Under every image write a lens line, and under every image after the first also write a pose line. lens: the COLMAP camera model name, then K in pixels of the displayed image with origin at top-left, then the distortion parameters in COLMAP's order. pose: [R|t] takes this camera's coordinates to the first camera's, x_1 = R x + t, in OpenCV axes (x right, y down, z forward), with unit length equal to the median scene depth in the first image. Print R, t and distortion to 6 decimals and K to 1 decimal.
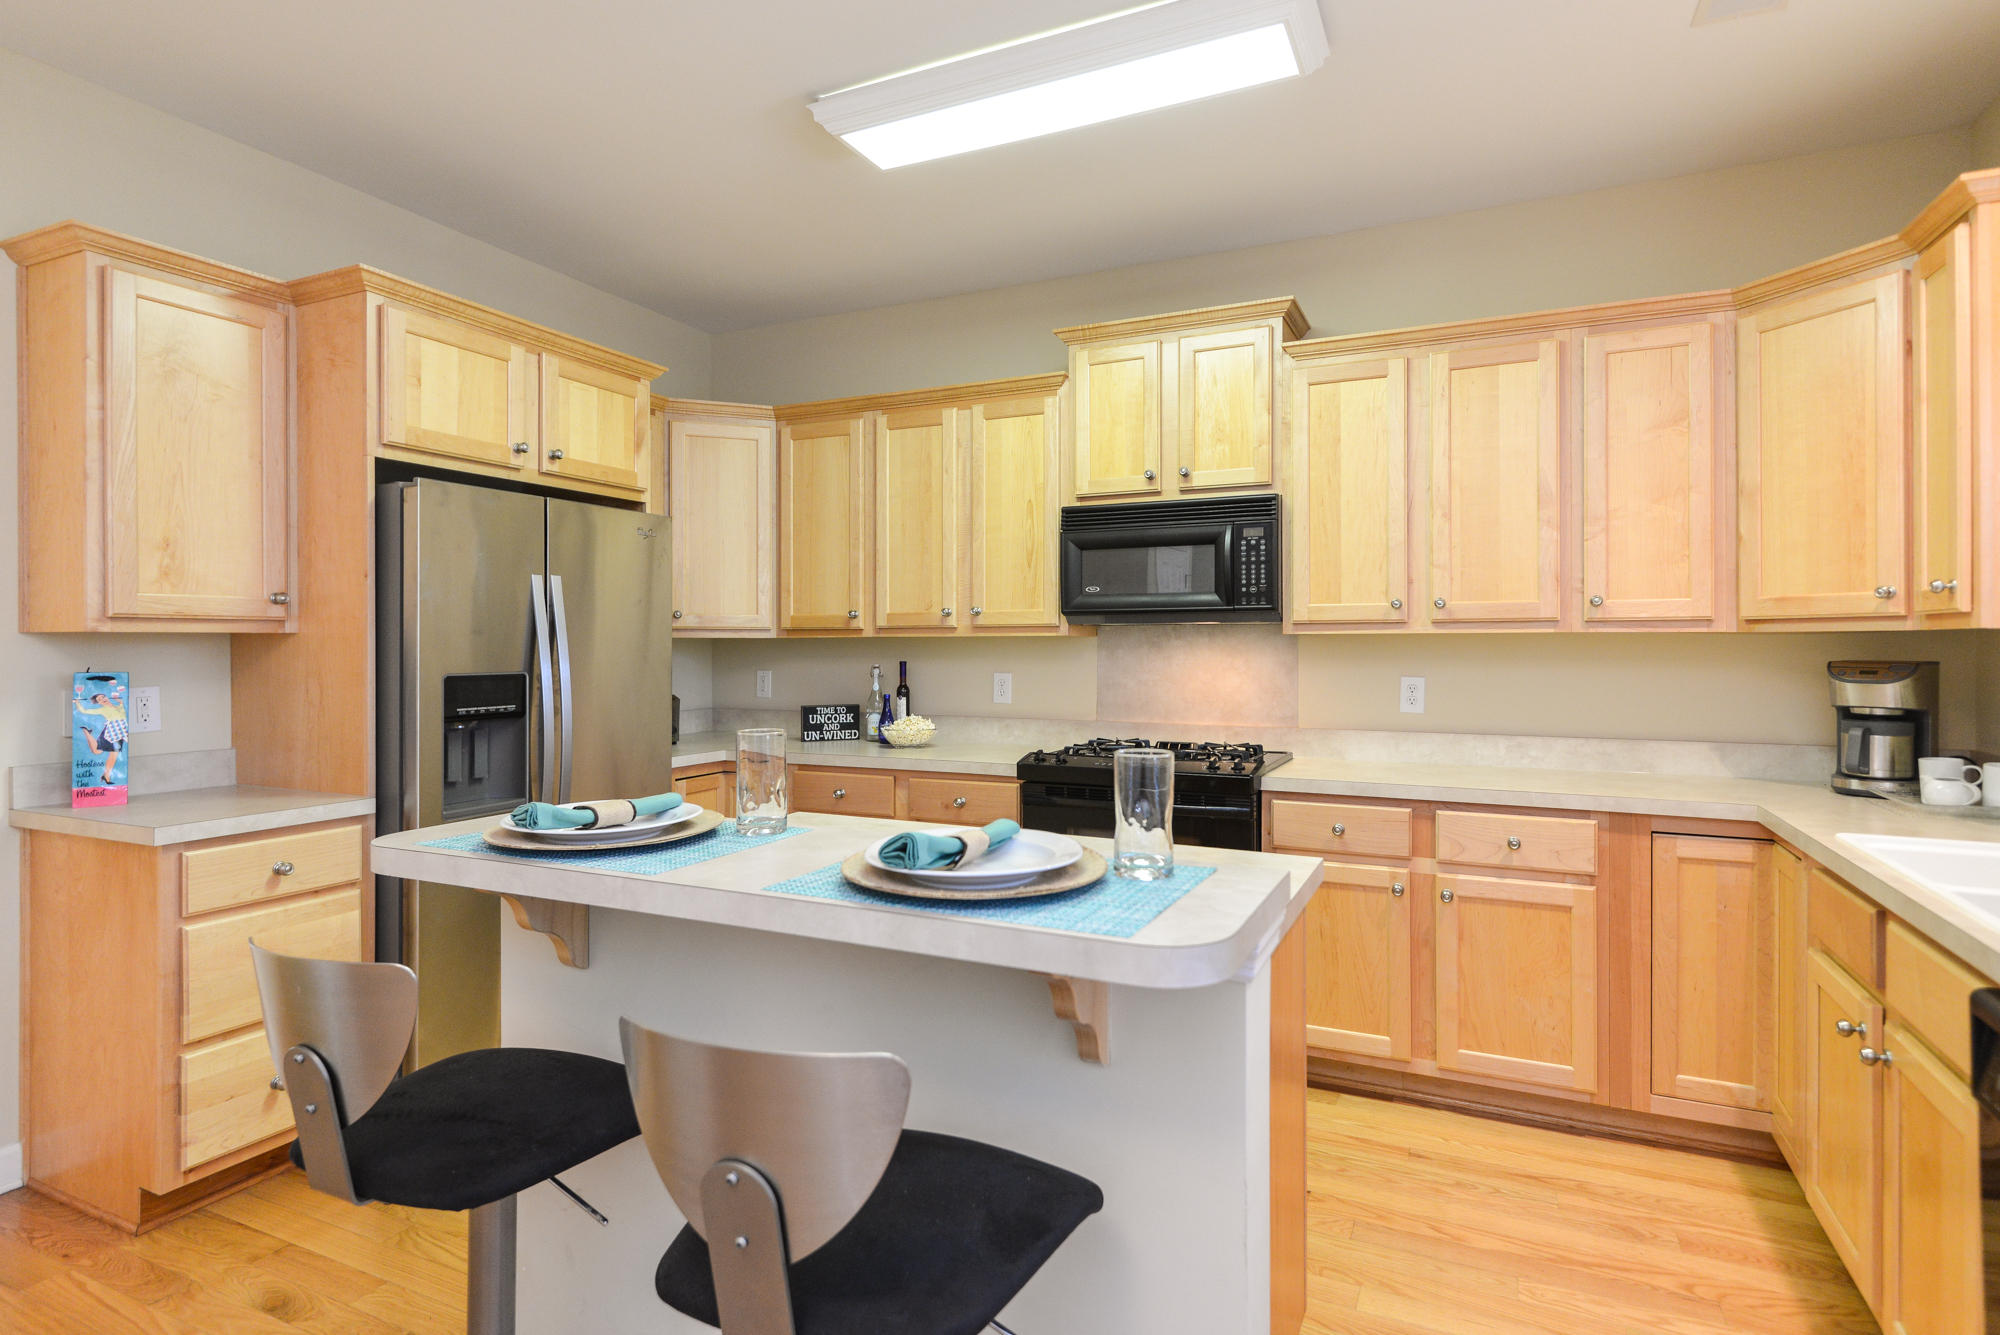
lens RADIAL K [[1018.1, 0, 1004.4], [0, 1018.1, 652.8], [0, 0, 1]] dist [0.003620, 0.000239]
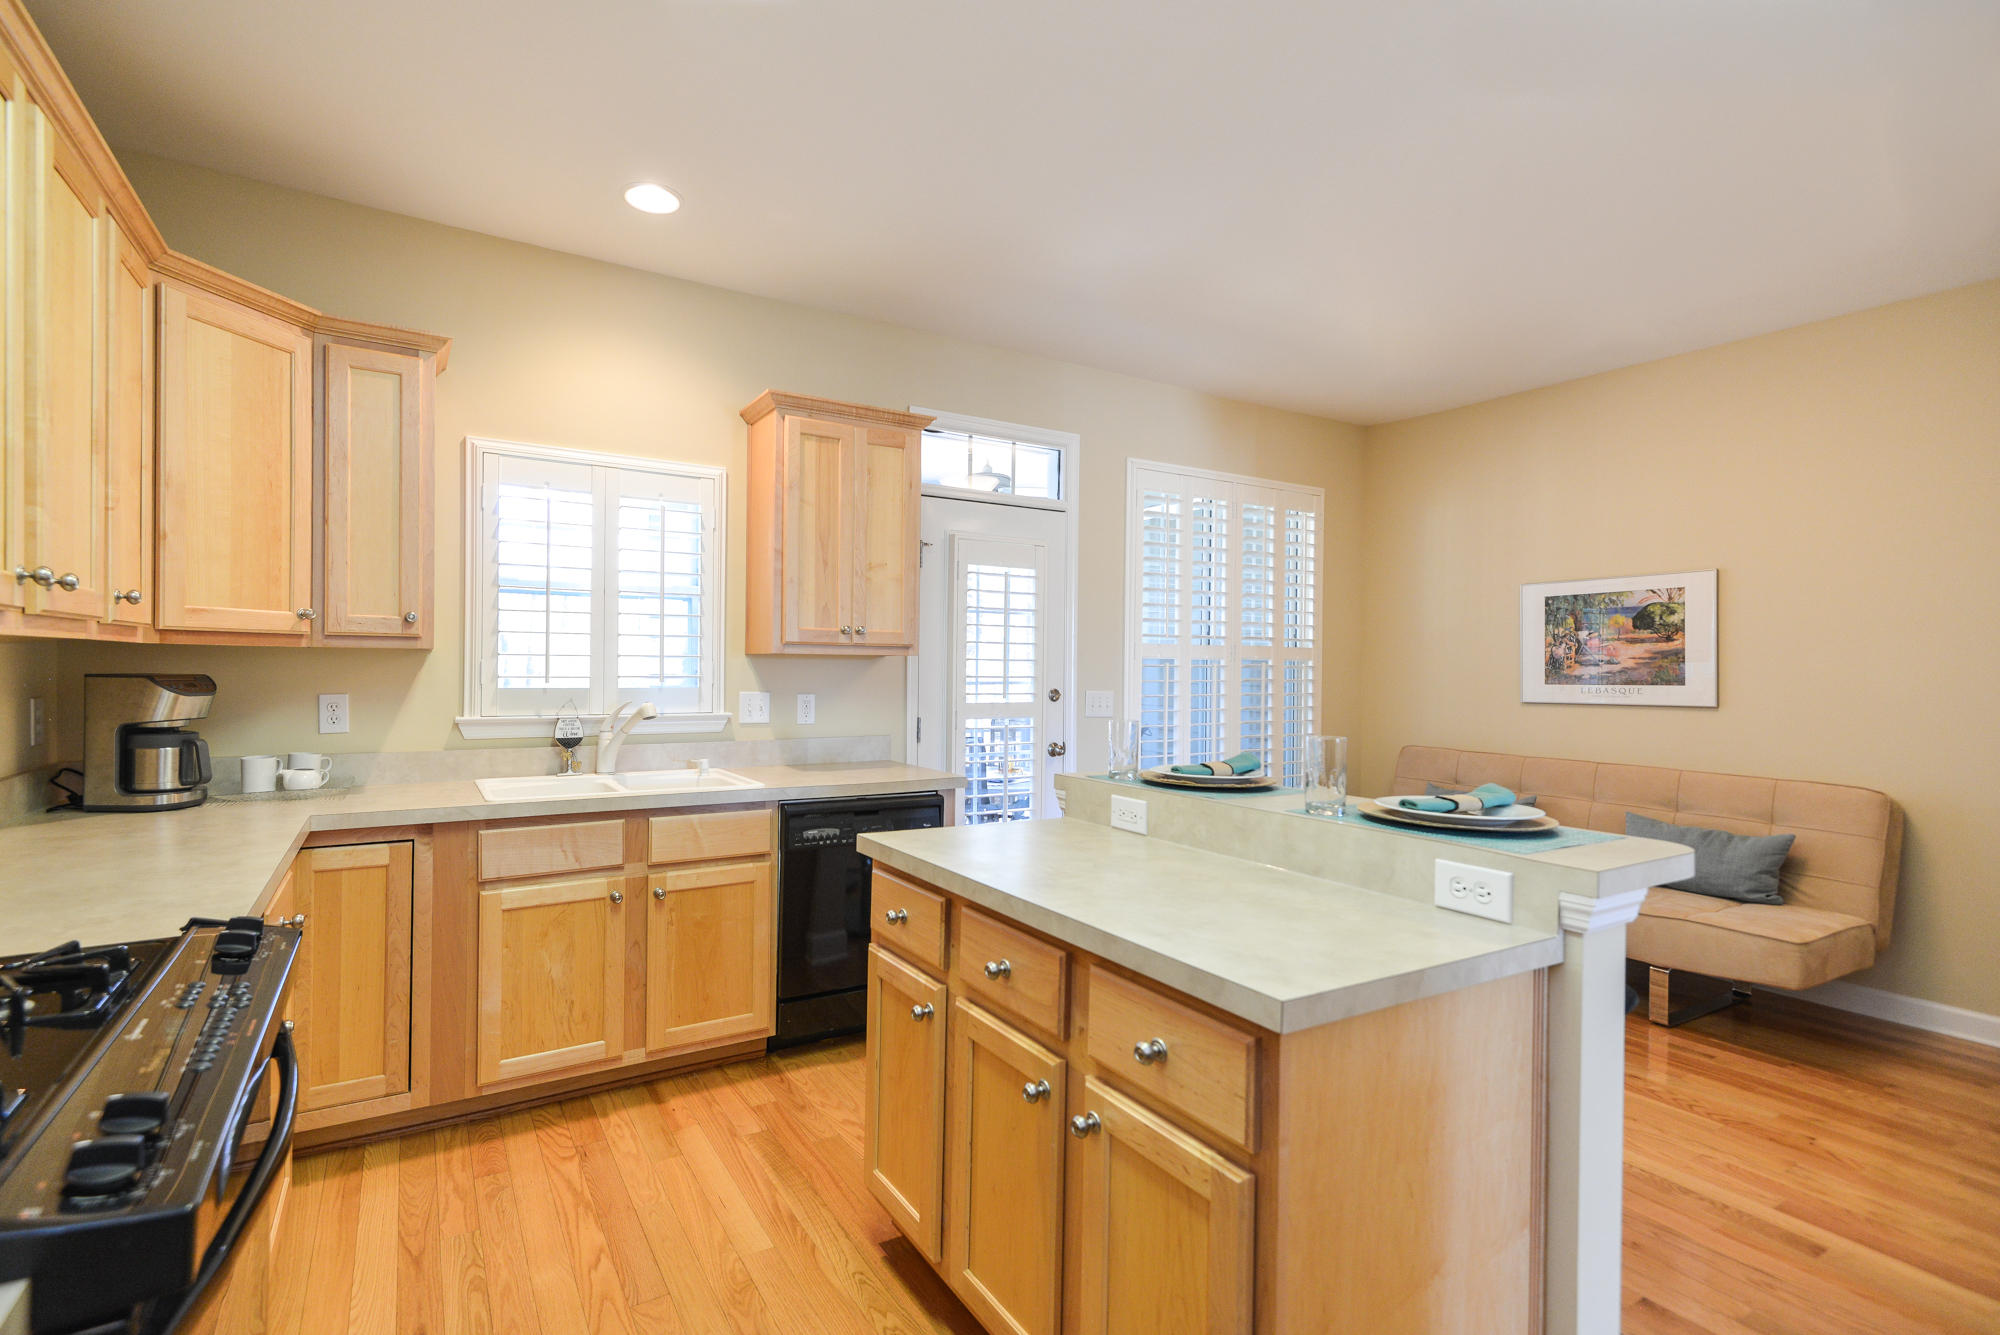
lens RADIAL K [[971.5, 0, 1006.5], [0, 971.5, 670.9], [0, 0, 1]] dist [0.000699, -0.000026]
pose [[0.542072, 0.009696, 0.840276, -0.243720], [-0.008466, 0.999946, -0.006077, 0.001079], [-0.840290, -0.003820, 0.542124, 0.115951]]
